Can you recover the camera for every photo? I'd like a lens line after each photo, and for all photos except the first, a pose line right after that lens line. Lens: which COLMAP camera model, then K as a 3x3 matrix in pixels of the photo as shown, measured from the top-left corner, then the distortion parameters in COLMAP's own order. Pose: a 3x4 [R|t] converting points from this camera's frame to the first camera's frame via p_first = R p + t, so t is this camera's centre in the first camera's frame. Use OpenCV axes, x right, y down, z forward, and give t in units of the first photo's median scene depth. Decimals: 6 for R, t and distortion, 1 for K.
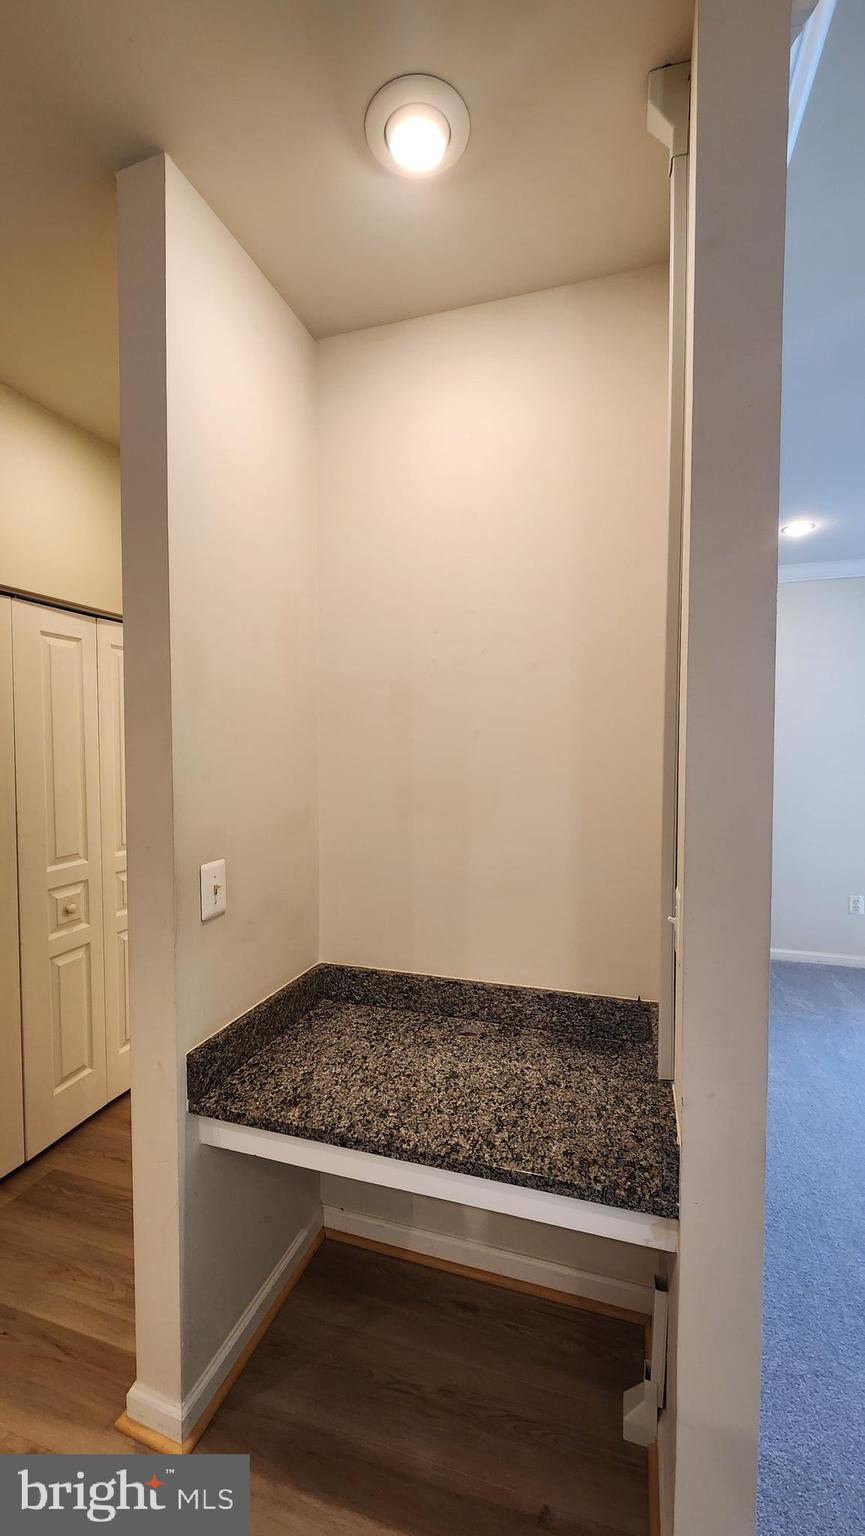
lens RADIAL K [[629.0, 0, 429.2], [0, 629.0, 768.9], [0, 0, 1]] dist [-0.000934, 0.000098]
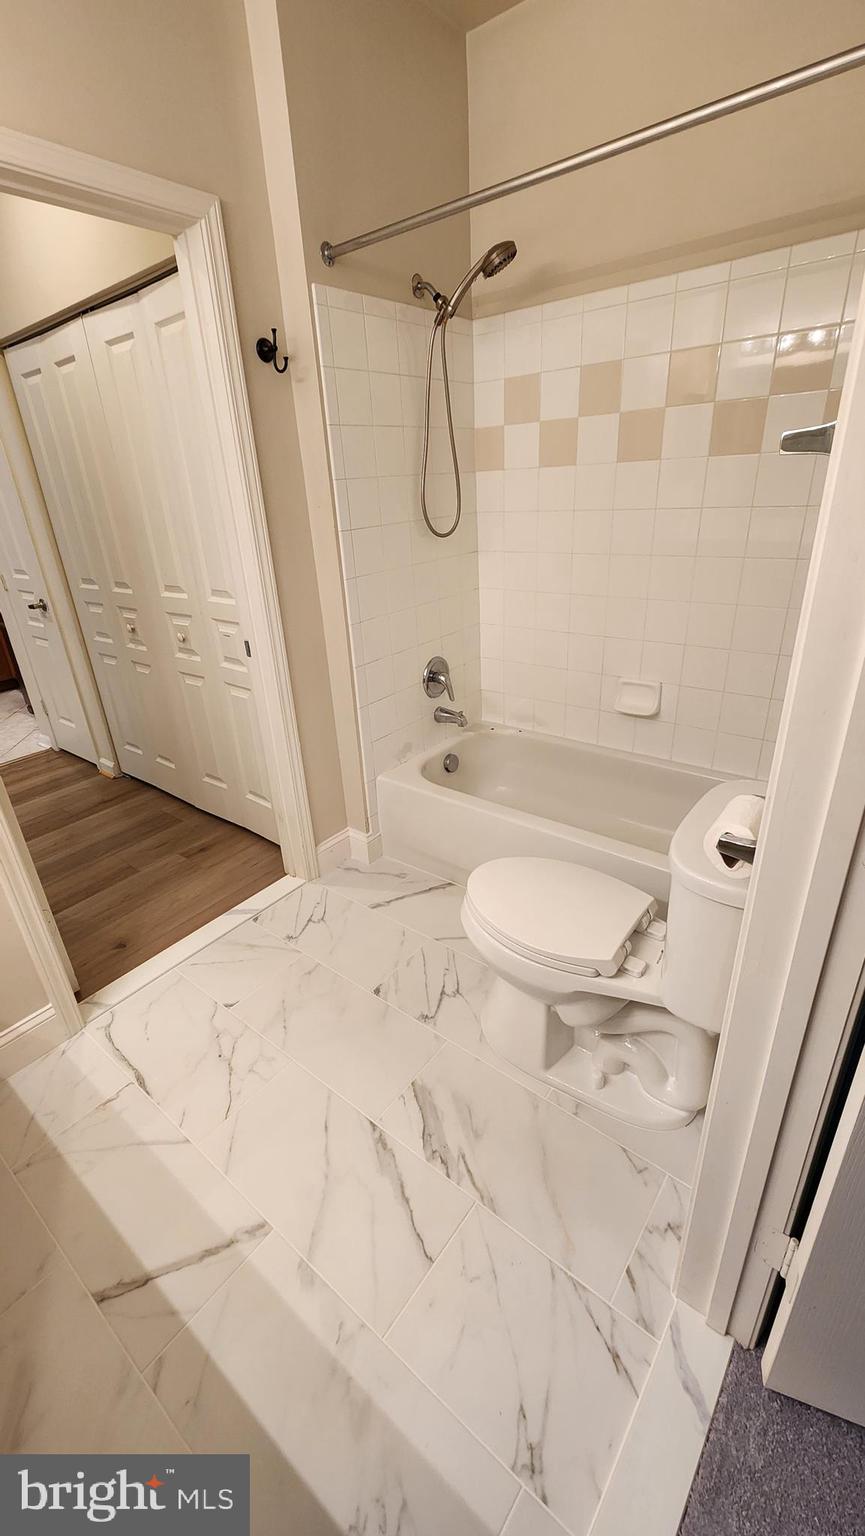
lens RADIAL K [[629.0, 0, 418.1], [0, 629.0, 773.5], [0, 0, 1]] dist [-0.000934, 0.000098]
pose [[-0.339750, 0.426788, -0.838106, 0.435365], [0.027033, 0.895177, 0.444891, -0.056748], [0.940127, 0.128495, -0.315674, 2.533658]]
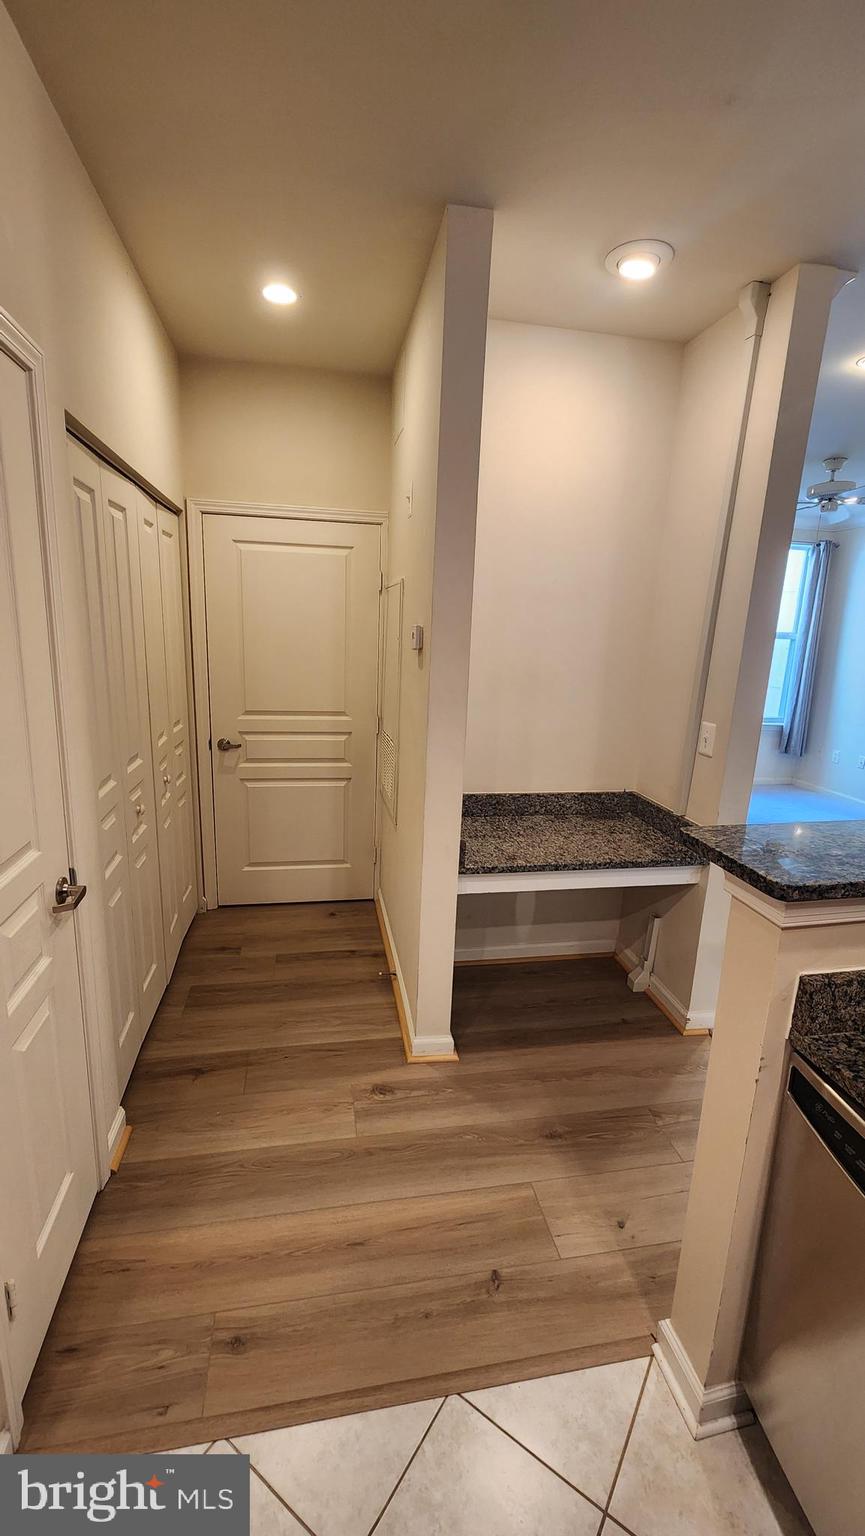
lens RADIAL K [[629.0, 0, 428.9], [0, 629.0, 763.4], [0, 0, 1]] dist [-0.000934, 0.000098]
pose [[0.868807, -0.064960, 0.490871, -1.020247], [-0.027554, 0.983478, 0.178918, -0.024760], [-0.494383, -0.168971, 0.852663, -0.259444]]
